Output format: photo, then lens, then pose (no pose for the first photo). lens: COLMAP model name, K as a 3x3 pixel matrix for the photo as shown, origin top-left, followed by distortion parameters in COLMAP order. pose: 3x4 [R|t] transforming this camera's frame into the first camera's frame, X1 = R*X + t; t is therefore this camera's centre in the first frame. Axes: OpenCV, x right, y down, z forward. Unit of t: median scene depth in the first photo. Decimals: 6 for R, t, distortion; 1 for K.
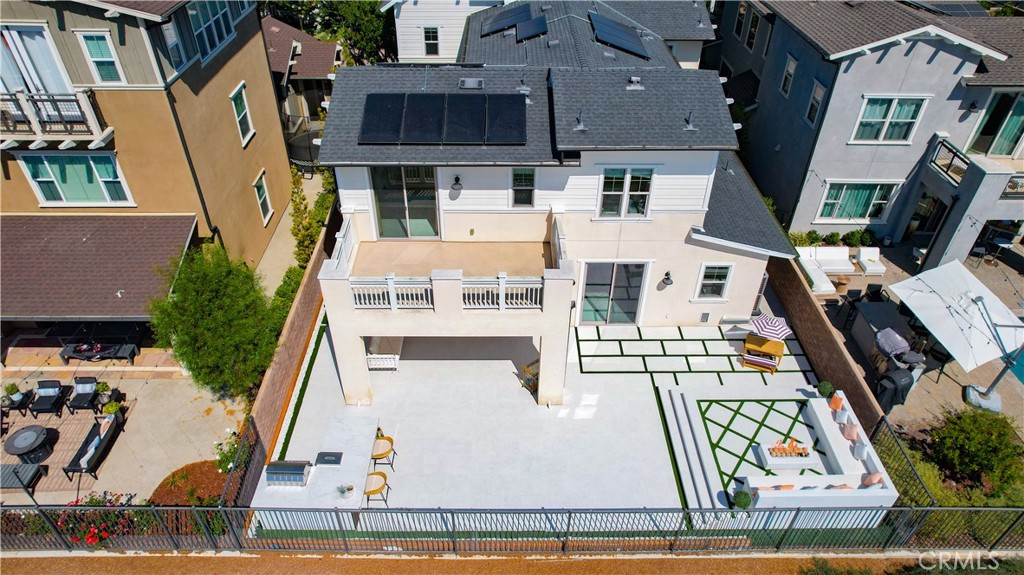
lens RADIAL K [[644.0, 0, 510.8], [0, 644.0, 283.7], [0, 0, 1]] dist [-0.051364, 0.039189]
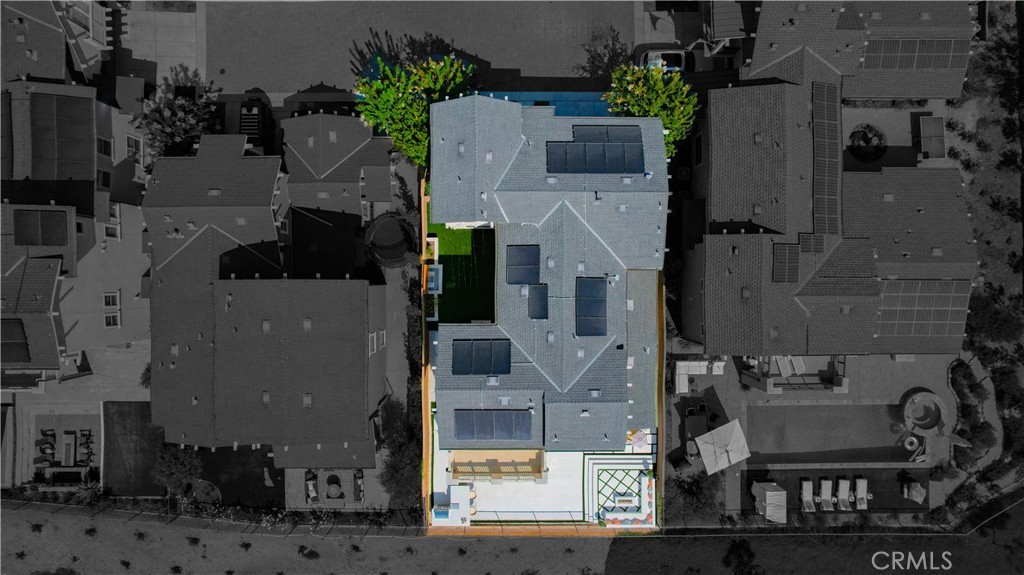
lens RADIAL K [[644.0, 0, 505.9], [0, 644.0, 287.7], [0, 0, 1]] dist [-0.051364, 0.039189]
pose [[0.999933, 0.011336, -0.002293, -0.058646], [-0.005270, 0.623076, 0.782143, -2.113122], [0.010295, -0.782079, 0.623095, 0.022675]]
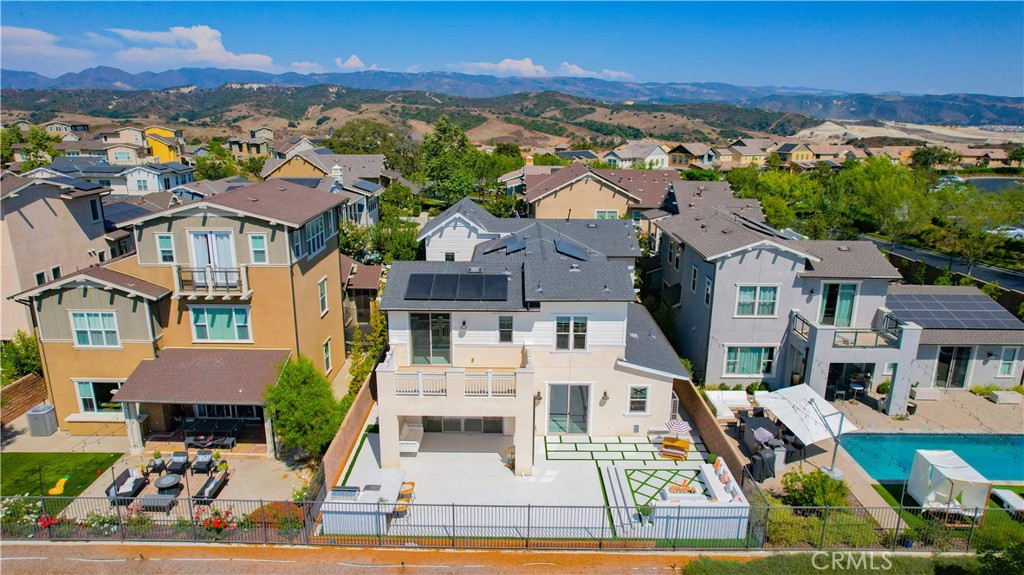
lens RADIAL K [[644.0, 0, 510.9], [0, 644.0, 290.6], [0, 0, 1]] dist [-0.051364, 0.039189]
pose [[0.999885, 0.002488, -0.014977, 0.054330], [-0.007984, 0.925233, -0.379317, 0.354041], [0.012913, 0.379392, 0.925146, -0.483807]]
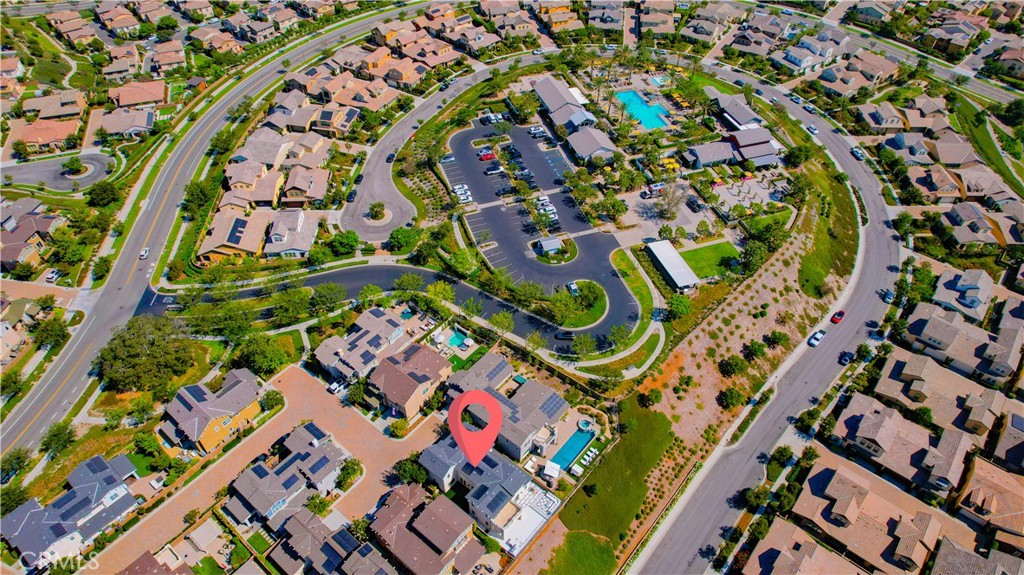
lens RADIAL K [[644.0, 0, 511.7], [0, 644.0, 288.0], [0, 0, 1]] dist [-0.051364, 0.039189]
pose [[0.645008, -0.536075, 0.544599, -2.498649], [0.475825, 0.839392, 0.262701, -3.896578], [-0.597960, 0.089690, 0.796492, -4.803126]]
